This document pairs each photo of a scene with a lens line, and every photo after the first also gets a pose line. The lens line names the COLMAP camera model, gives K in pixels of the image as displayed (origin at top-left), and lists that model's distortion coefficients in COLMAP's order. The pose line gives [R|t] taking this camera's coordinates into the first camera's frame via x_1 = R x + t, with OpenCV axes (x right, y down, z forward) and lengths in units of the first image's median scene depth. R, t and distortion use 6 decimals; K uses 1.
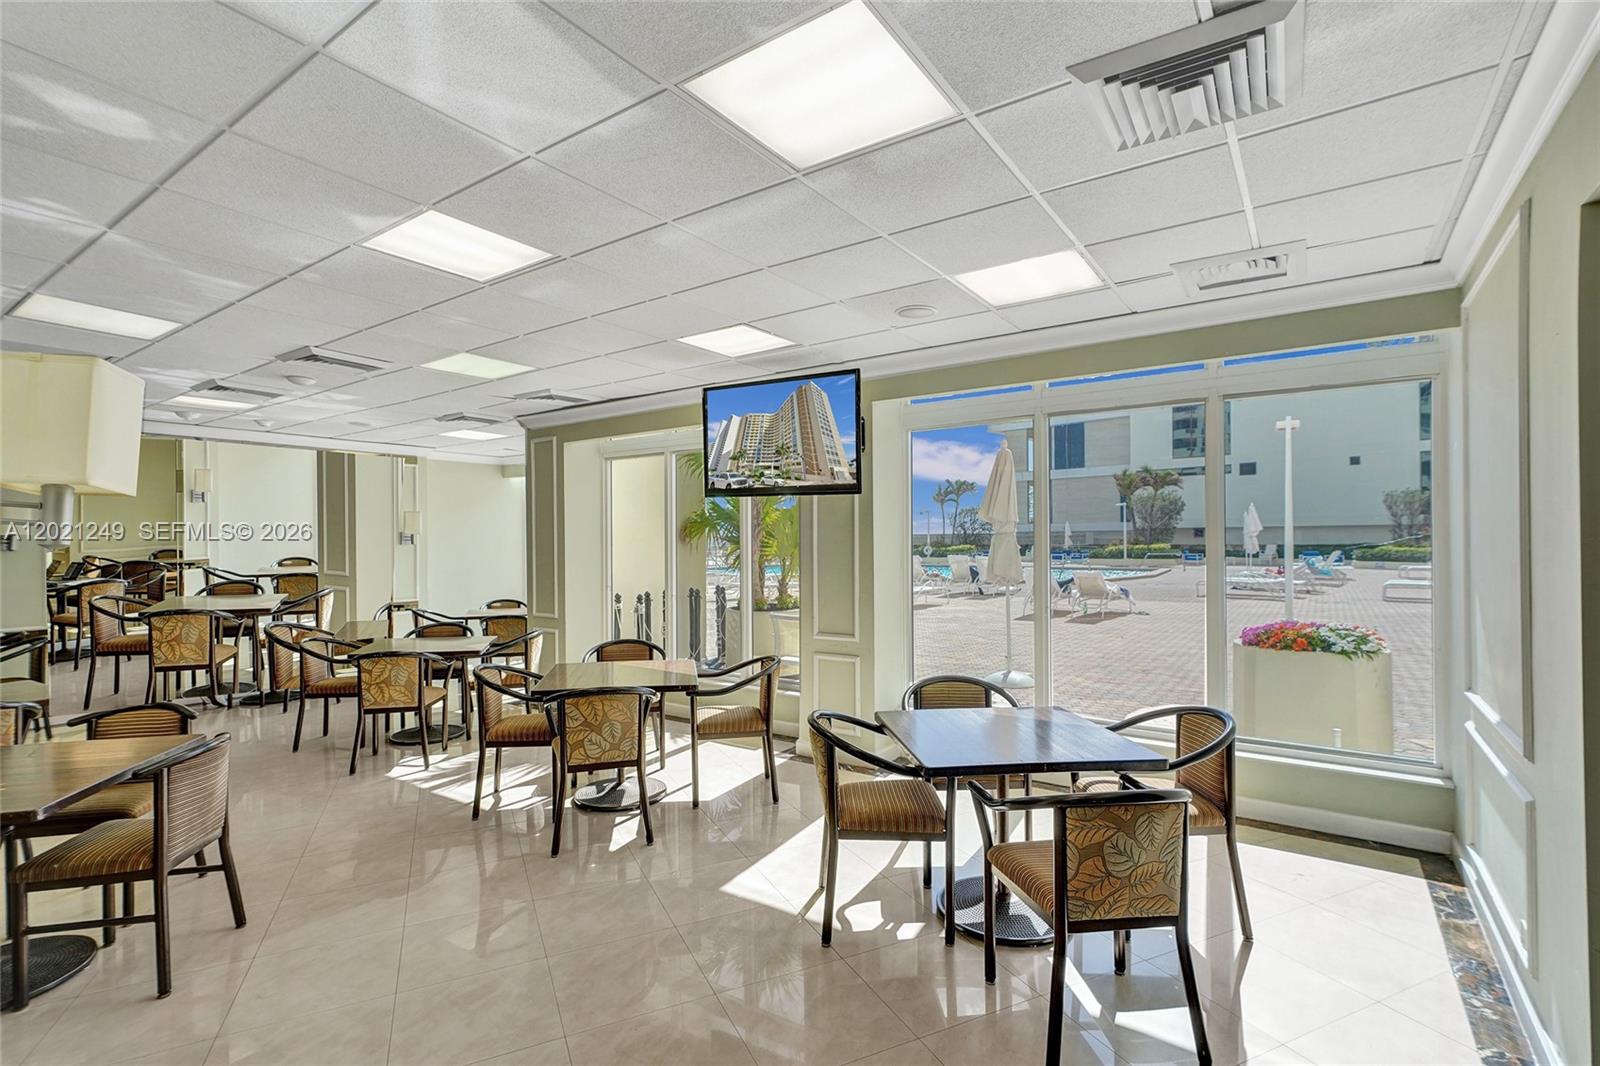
lens RADIAL K [[731.2, 0, 801.7], [0, 731.2, 530.3], [0, 0, 1]] dist [-0.002010, -0.000453]
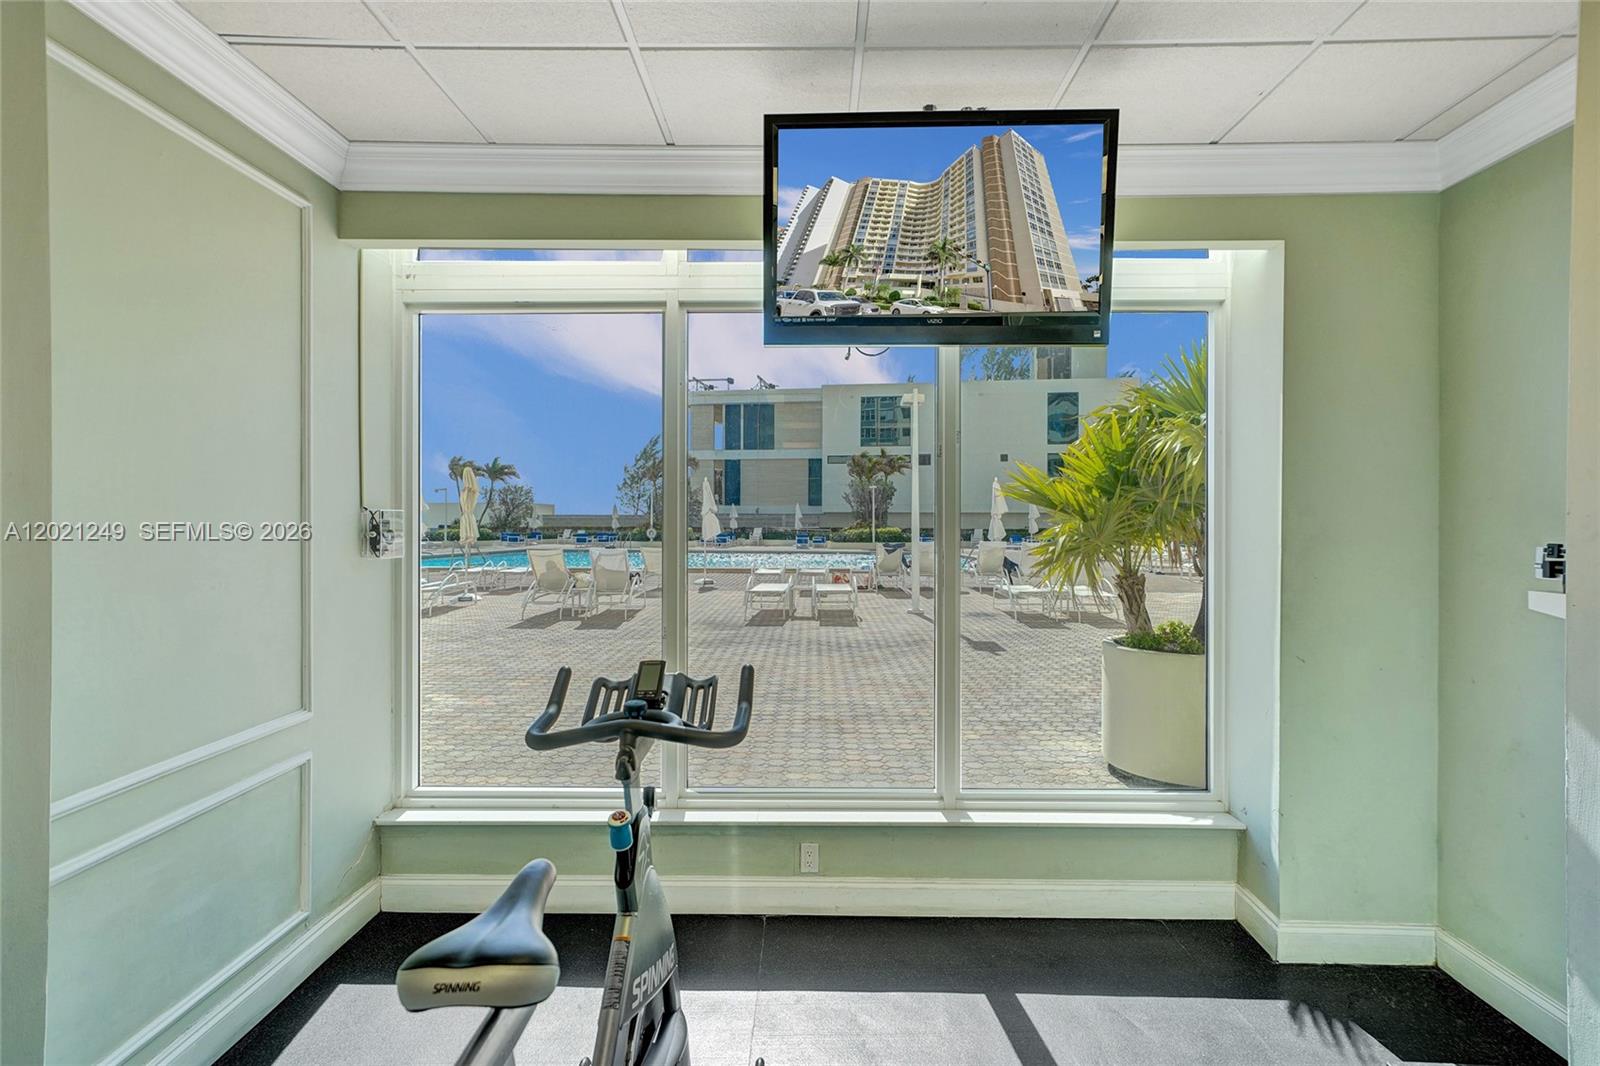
lens RADIAL K [[790.7, 0, 800.1], [0, 790.7, 531.0], [0, 0, 1]] dist [-0.002085, -0.000044]
pose [[0.865427, 0.010210, 0.500931, -0.404504], [-0.007963, 0.999946, -0.006623, 0.100386], [-0.500972, 0.001742, 0.865462, 0.538642]]
